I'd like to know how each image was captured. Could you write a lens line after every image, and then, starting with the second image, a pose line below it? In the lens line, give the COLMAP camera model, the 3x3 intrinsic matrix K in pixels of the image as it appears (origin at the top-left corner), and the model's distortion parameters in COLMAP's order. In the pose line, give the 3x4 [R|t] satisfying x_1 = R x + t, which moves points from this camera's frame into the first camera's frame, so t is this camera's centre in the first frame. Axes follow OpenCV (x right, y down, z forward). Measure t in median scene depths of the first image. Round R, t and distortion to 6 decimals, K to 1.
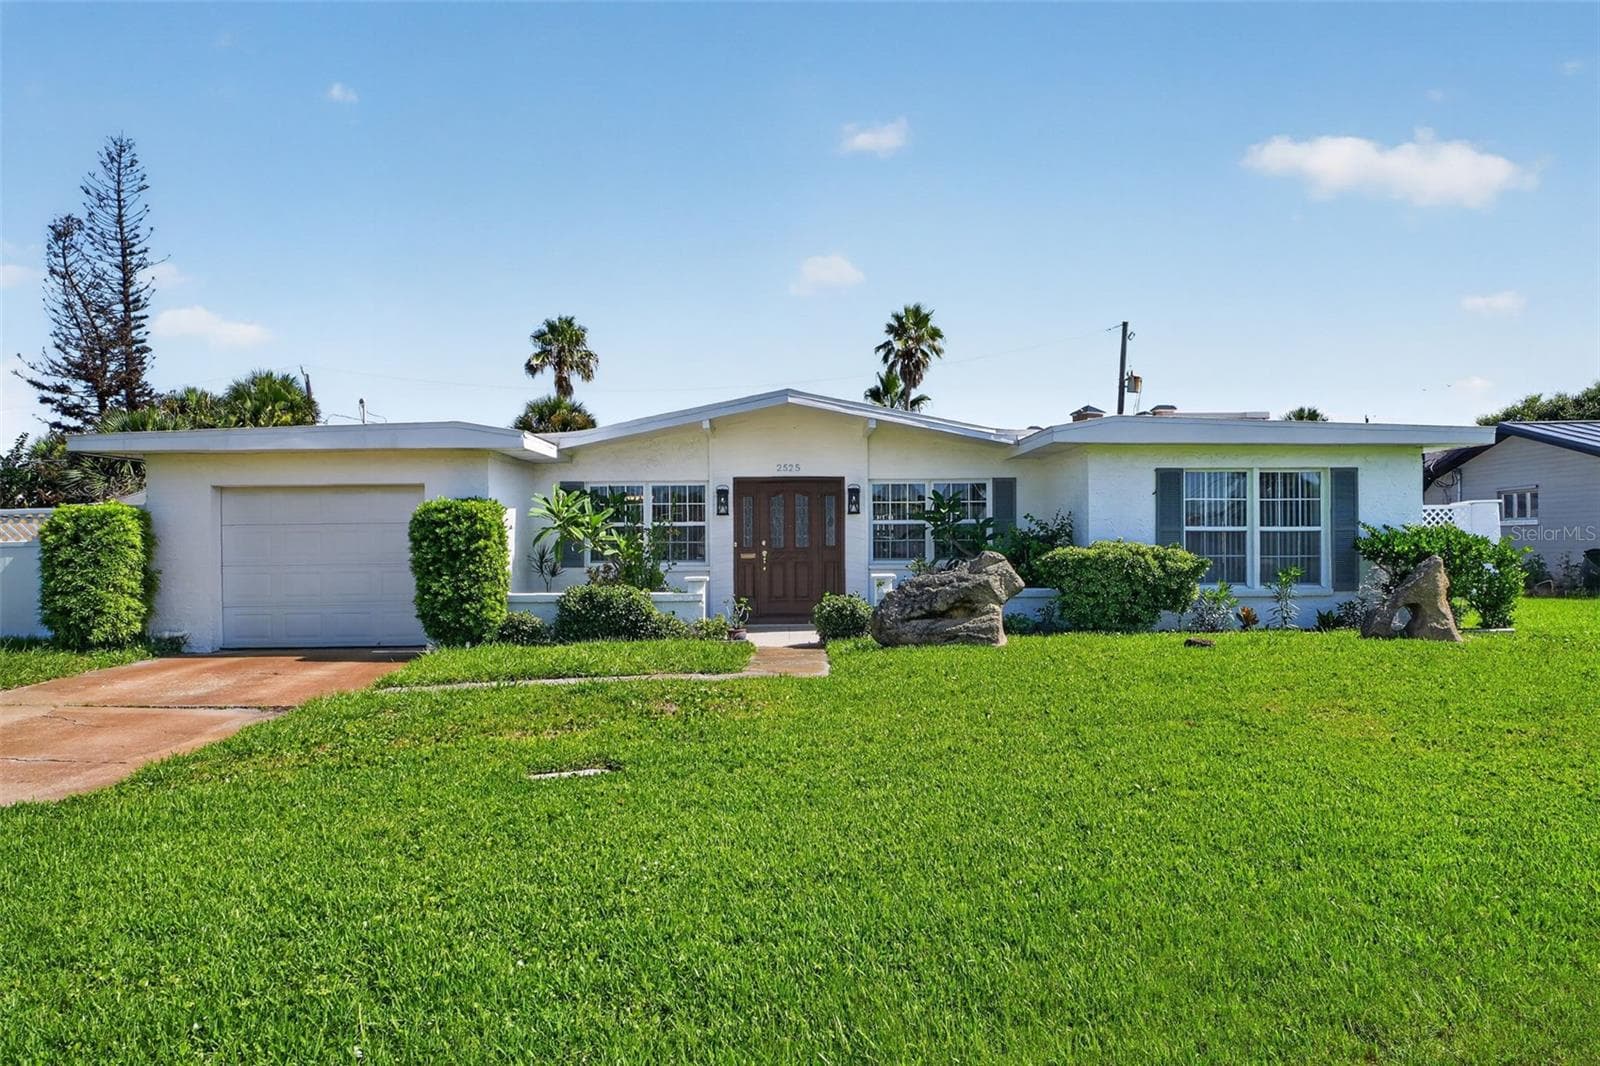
lens RADIAL K [[1040.3, 0, 809.8], [0, 1040.3, 545.9], [0, 0, 1]] dist [-0.008008, 0.002403]
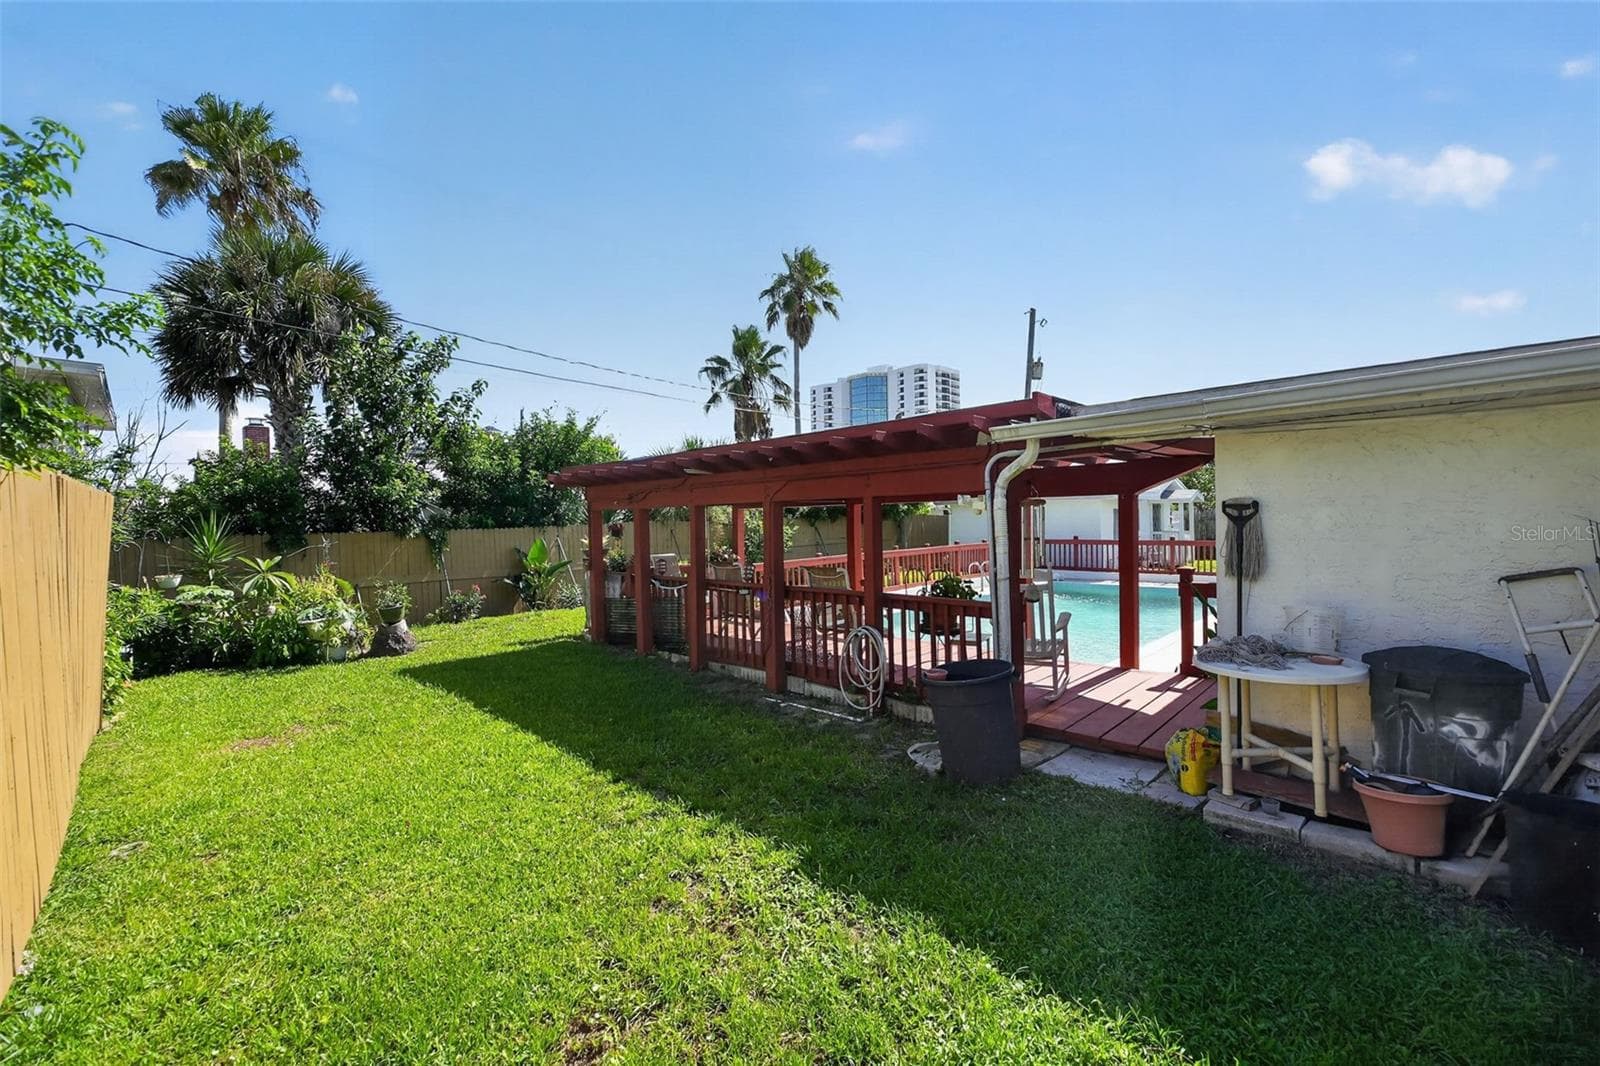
lens RADIAL K [[665.9, 0, 829.2], [0, 665.9, 527.1], [0, 0, 1]] dist [-0.022953, 0.006110]
pose [[0.716050, -0.021287, 0.697725, -0.865073], [0.020339, 0.999747, 0.009629, -0.022639], [-0.697753, 0.007297, 0.716301, 1.870341]]
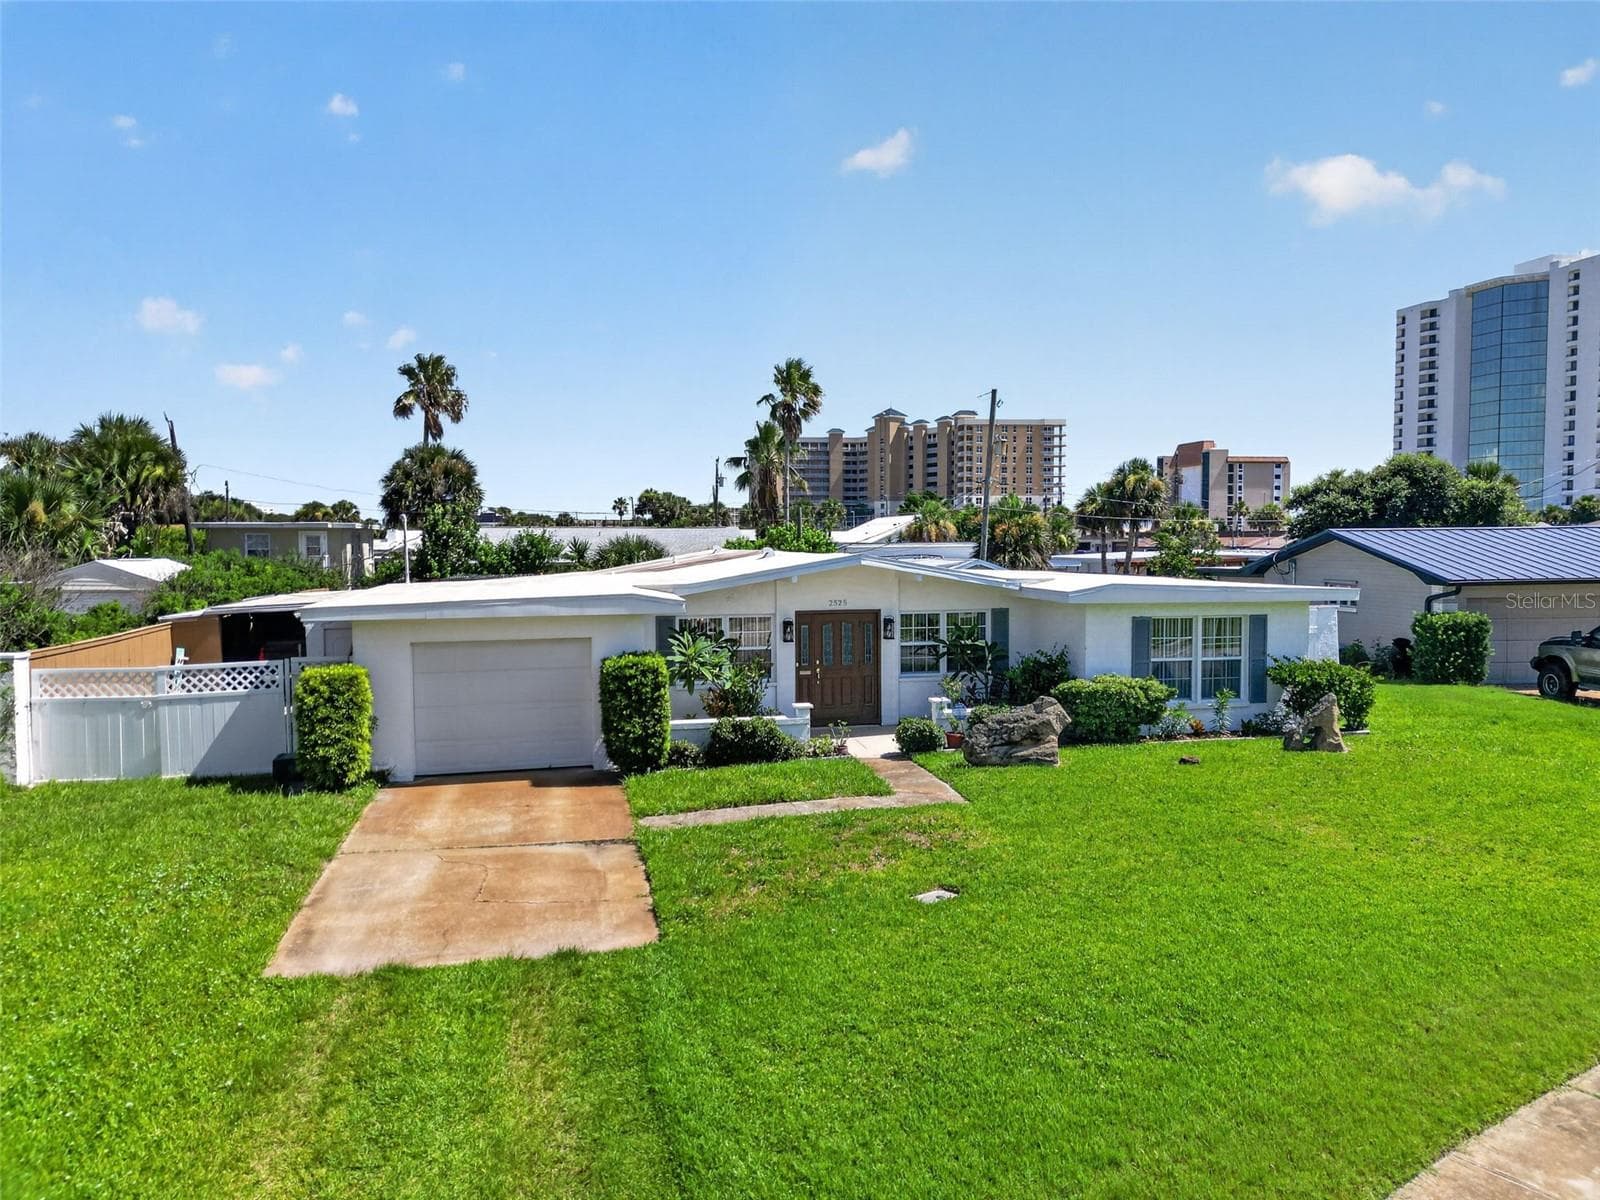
lens RADIAL K [[1105.3, 0, 813.7], [0, 1105.3, 573.1], [0, 0, 1]] dist [0.059628, -0.049548]
pose [[0.980319, -0.003188, 0.197396, -0.312773], [-0.001510, 0.999719, 0.023642, -0.142178], [-0.197416, -0.023475, 0.980039, -0.297725]]
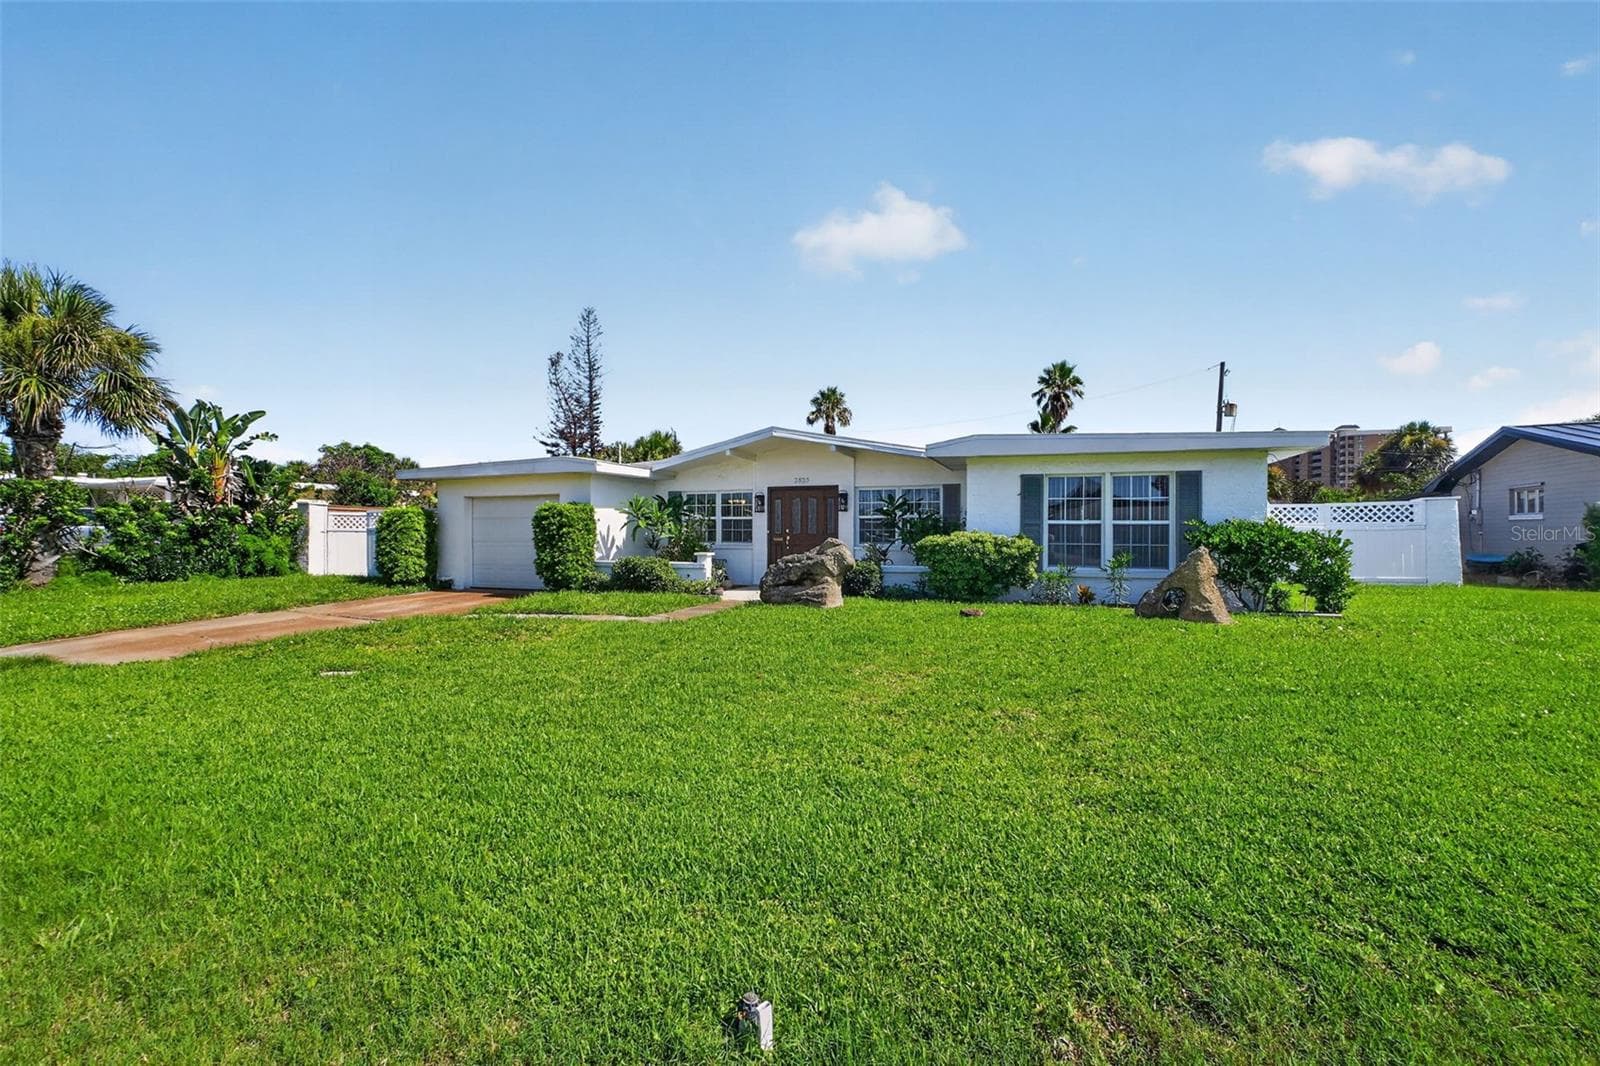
lens RADIAL K [[665.9, 0, 804.6], [0, 665.9, 528.6], [0, 0, 1]] dist [-0.022953, 0.006110]
pose [[0.932068, 0.006352, -0.362227, 0.326327], [-0.007849, 0.999966, -0.002660, -0.003637], [0.362198, 0.005323, 0.932086, 0.120078]]
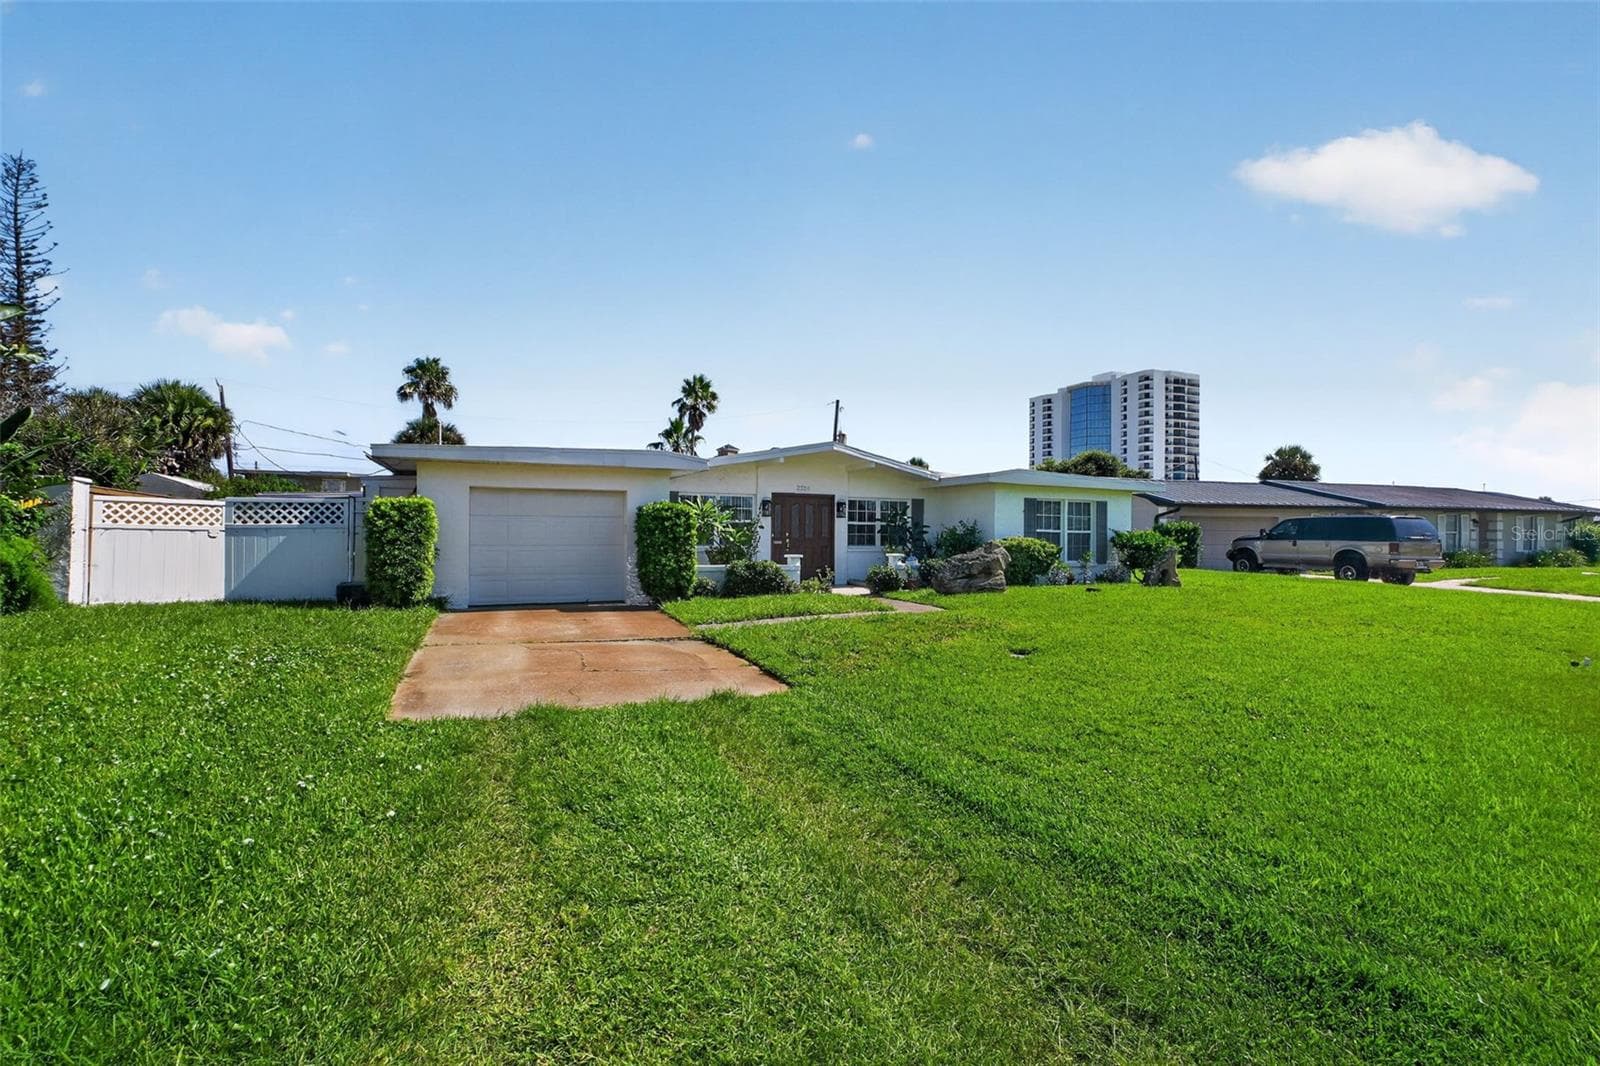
lens RADIAL K [[714.3, 0, 808.4], [0, 714.3, 529.3], [0, 0, 1]] dist [-0.019662, 0.005409]
pose [[0.925978, 0.019040, 0.377097, -0.431459], [-0.014946, 0.999793, -0.013781, 0.004081], [-0.377282, 0.007125, 0.926071, -0.029575]]
